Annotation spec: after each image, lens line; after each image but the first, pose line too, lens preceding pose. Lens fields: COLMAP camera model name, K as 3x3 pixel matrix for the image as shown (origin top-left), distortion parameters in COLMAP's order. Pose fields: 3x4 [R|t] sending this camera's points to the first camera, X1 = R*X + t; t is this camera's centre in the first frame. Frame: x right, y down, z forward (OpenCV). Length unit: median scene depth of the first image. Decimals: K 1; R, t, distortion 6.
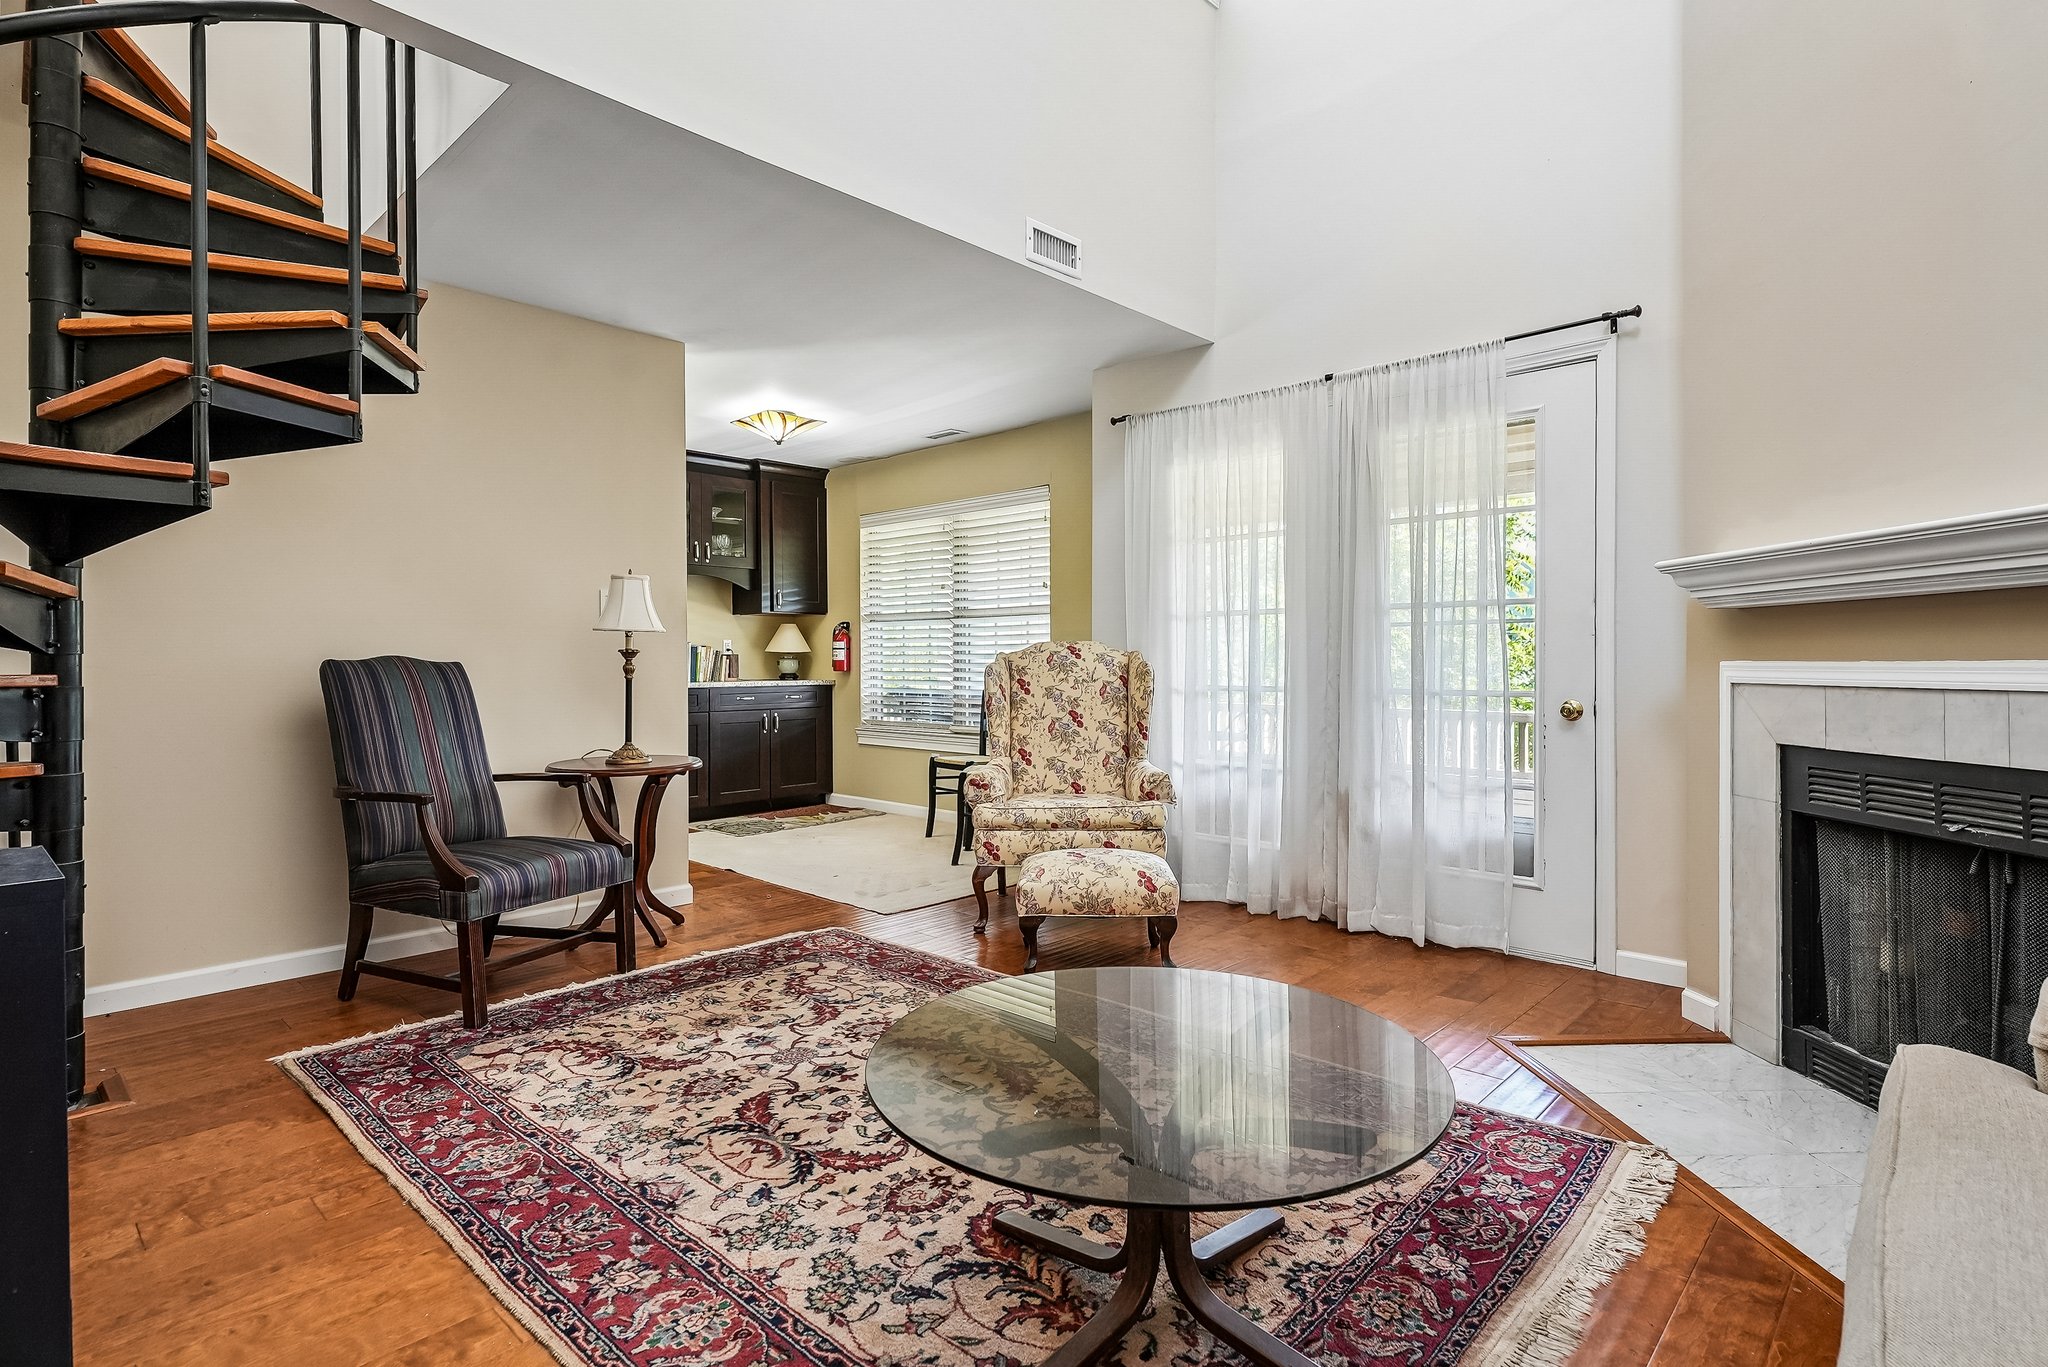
lens RADIAL K [[1035.7, 0, 1048.8], [0, 1035.7, 675.5], [0, 0, 1]] dist [-0.002605, 0.001834]
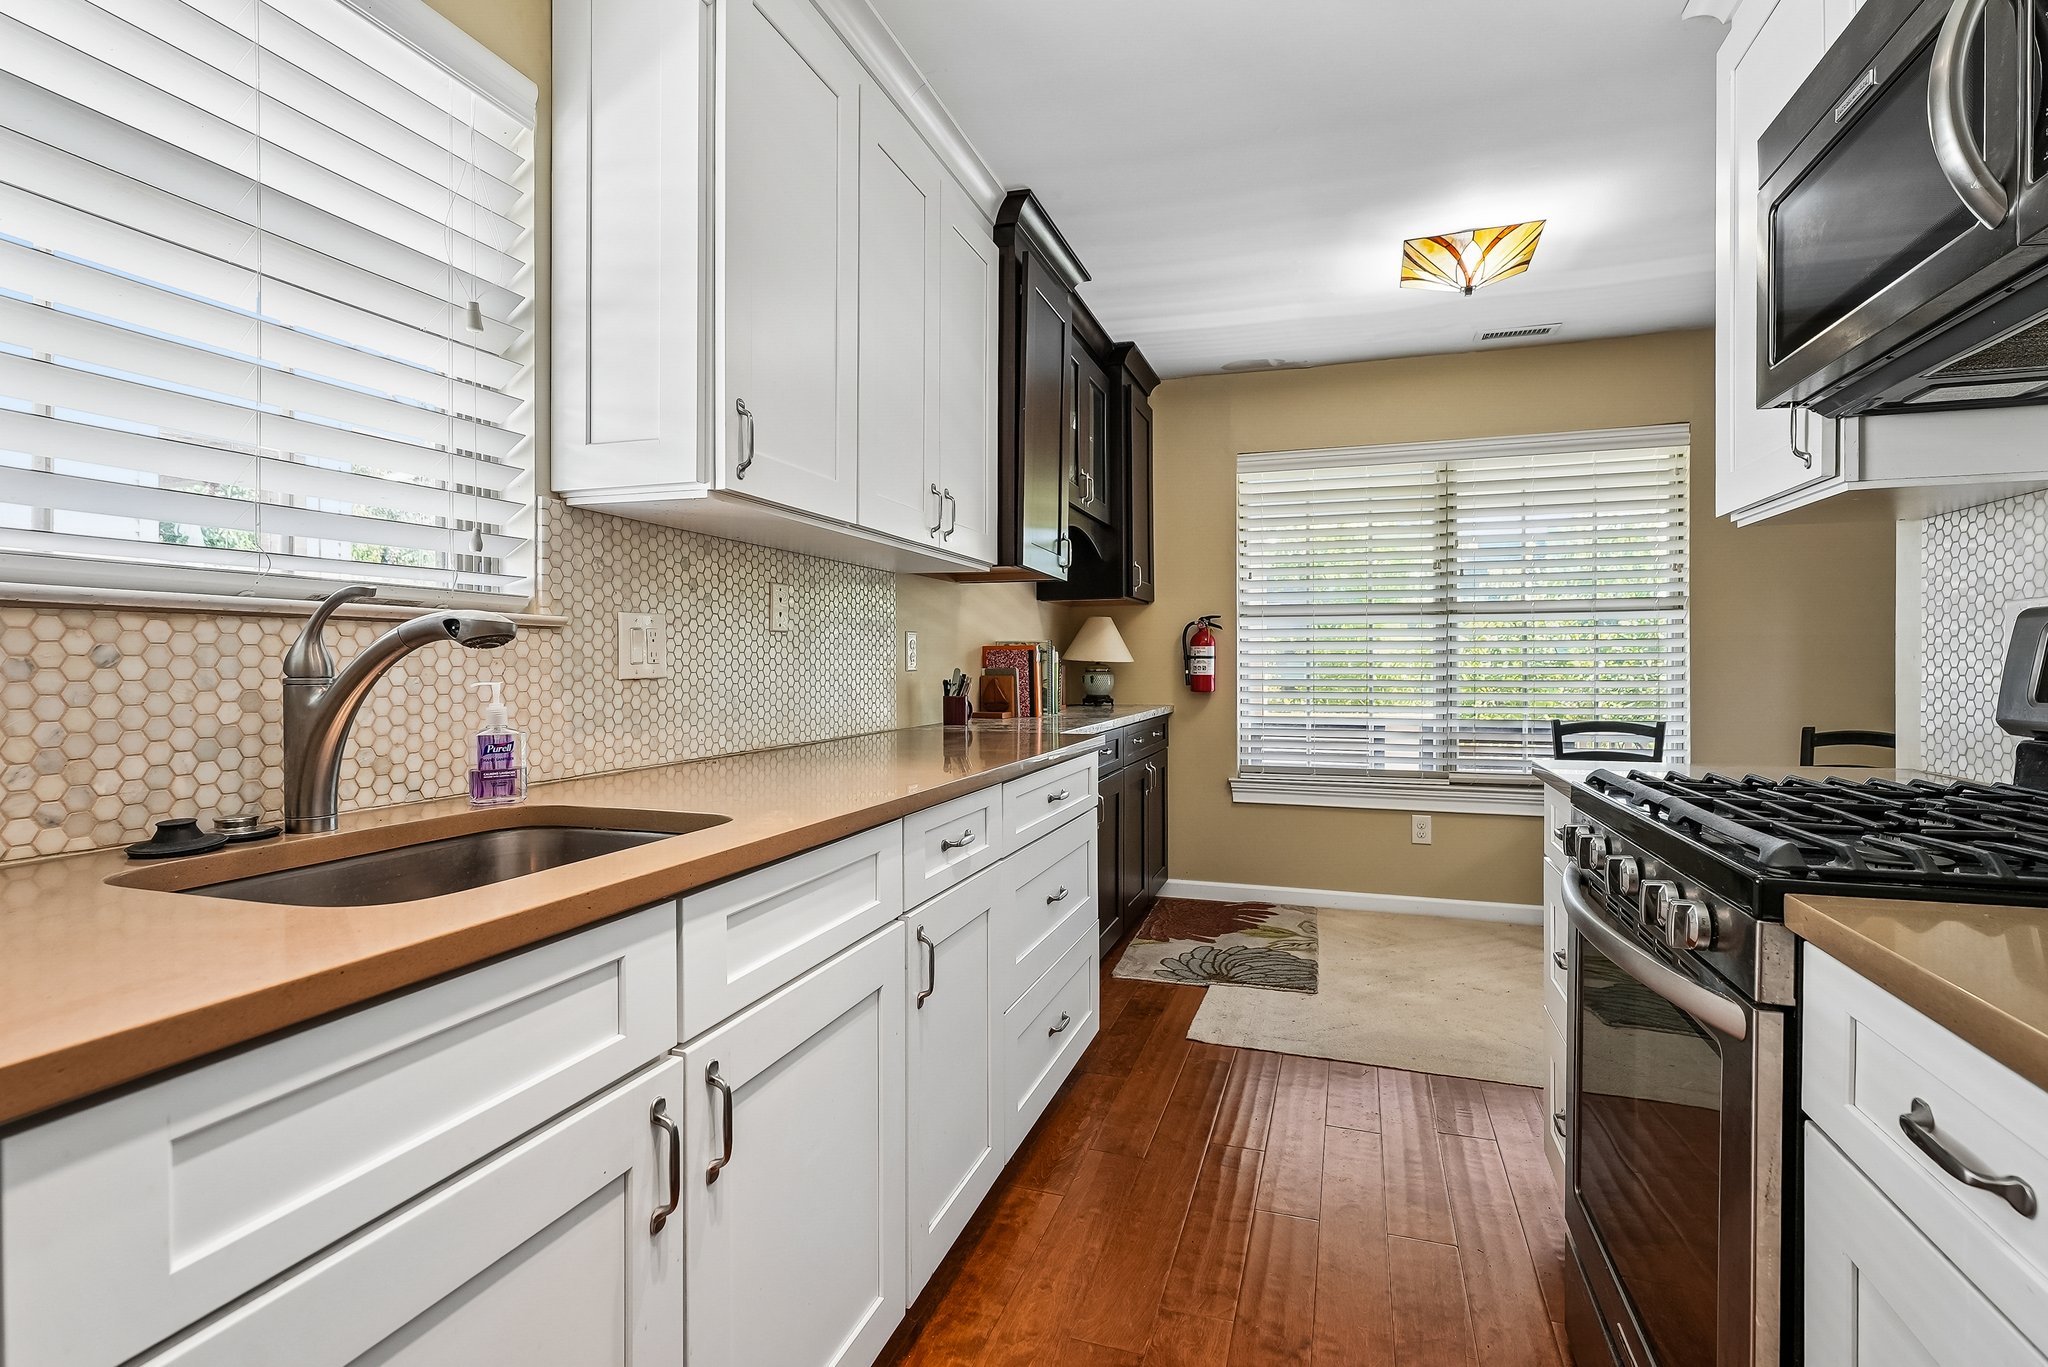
lens RADIAL K [[986.5, 0, 985.8], [0, 986.5, 674.1], [0, 0, 1]] dist [-0.000412, -0.000499]
pose [[0.925358, 0.000357, 0.379094, -1.175557], [0.001262, 0.999991, -0.004022, -0.027143], [-0.379092, 0.004200, 0.925349, 1.013542]]
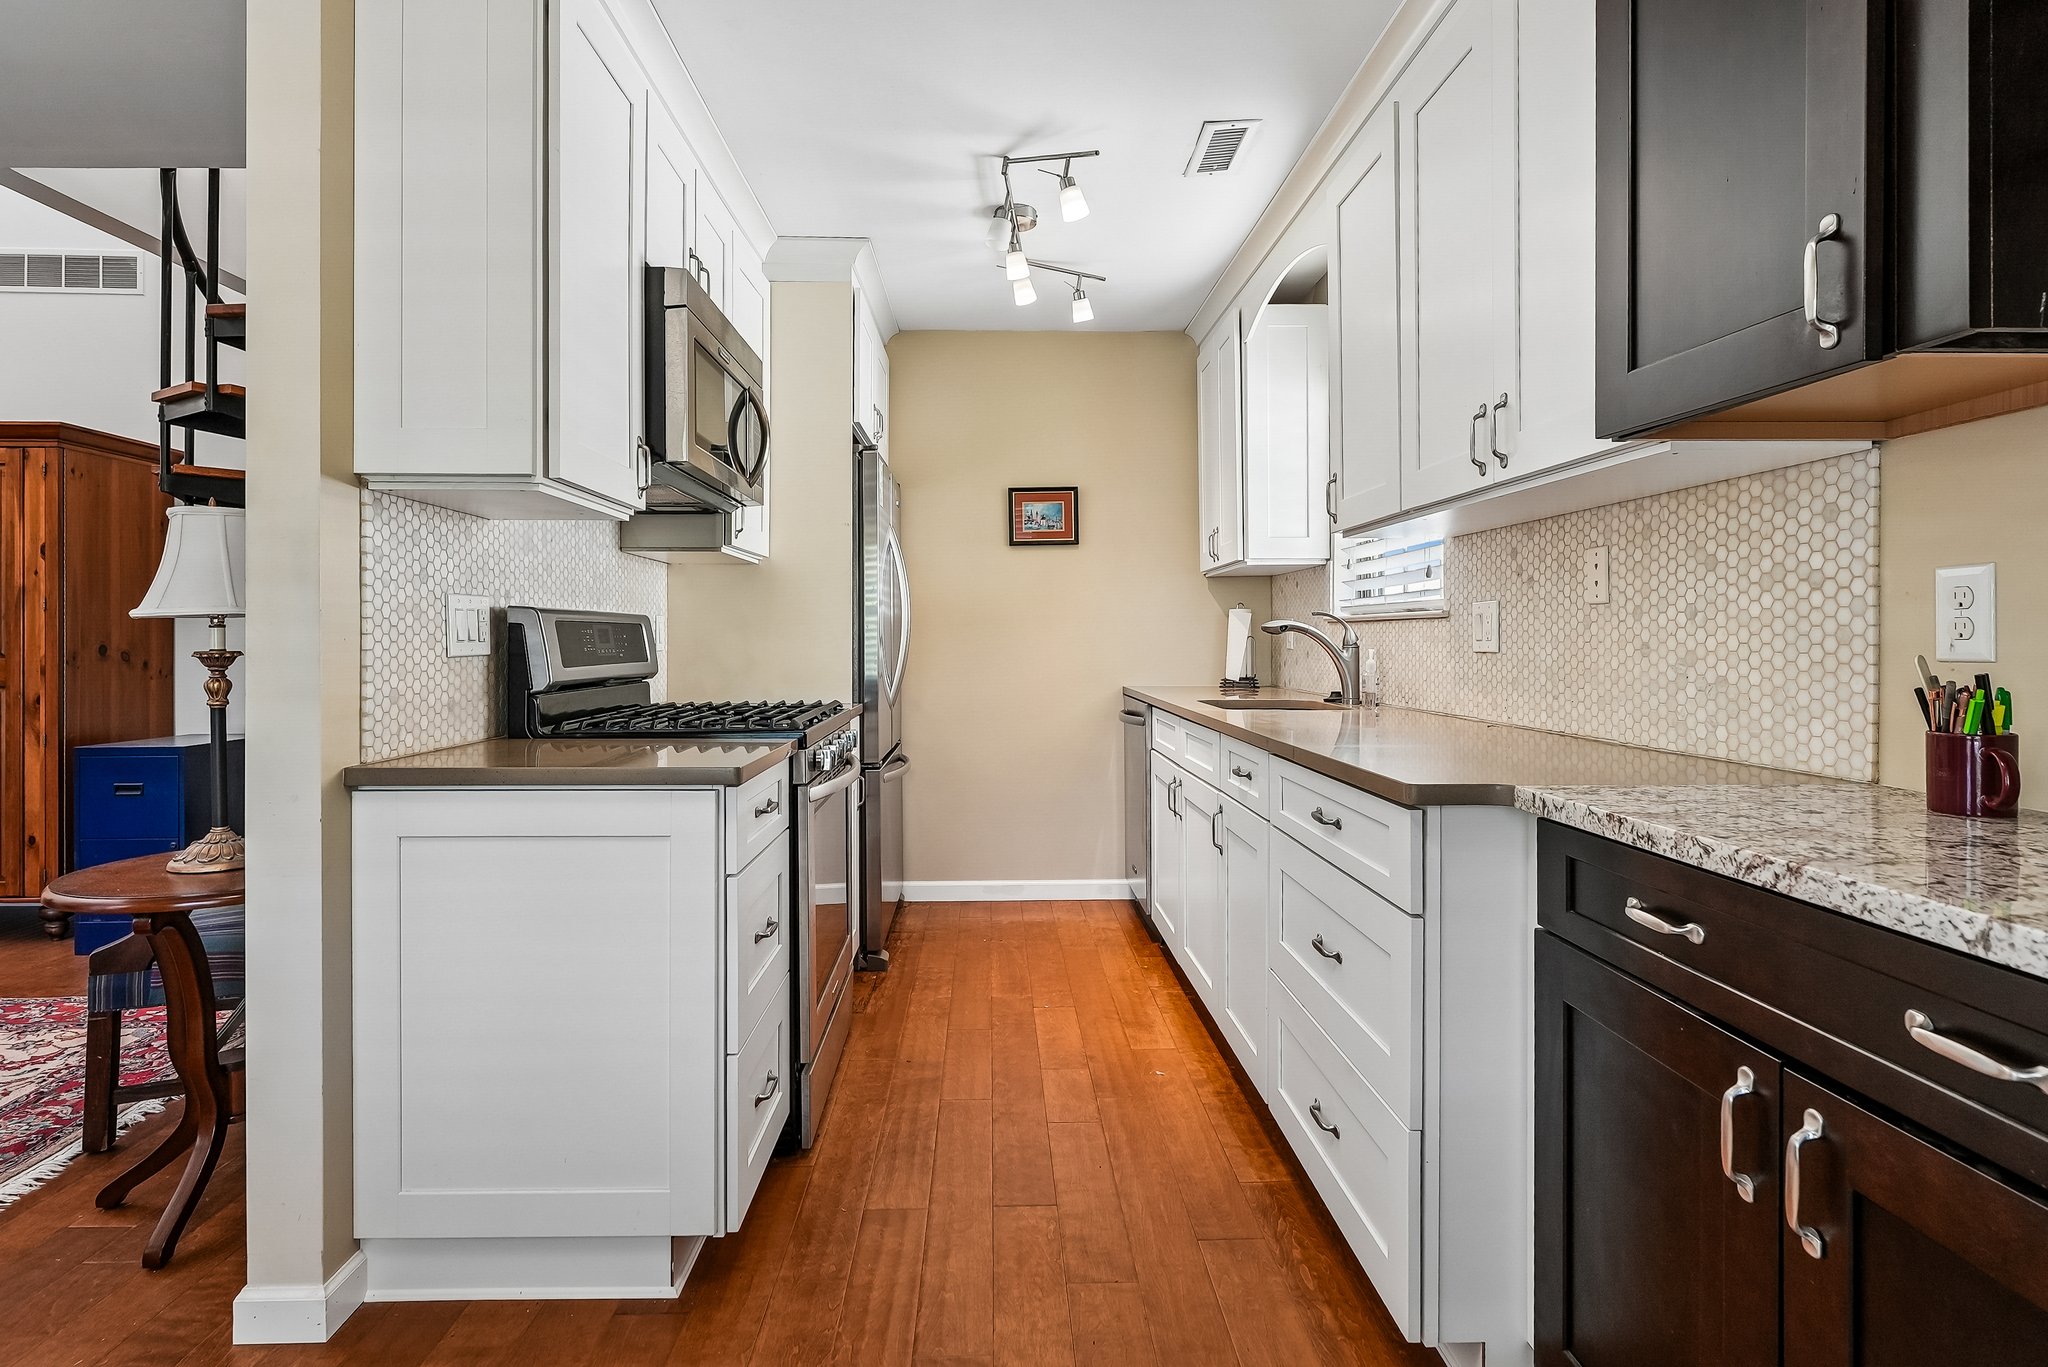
lens RADIAL K [[1035.7, 0, 1015.0], [0, 1035.7, 645.6], [0, 0, 1]] dist [-0.002605, 0.001834]
pose [[-0.722646, 0.011509, -0.691122, -0.385469], [-0.004554, 0.999760, 0.021409, -0.046167], [0.691203, 0.018618, -0.722421, 1.897283]]
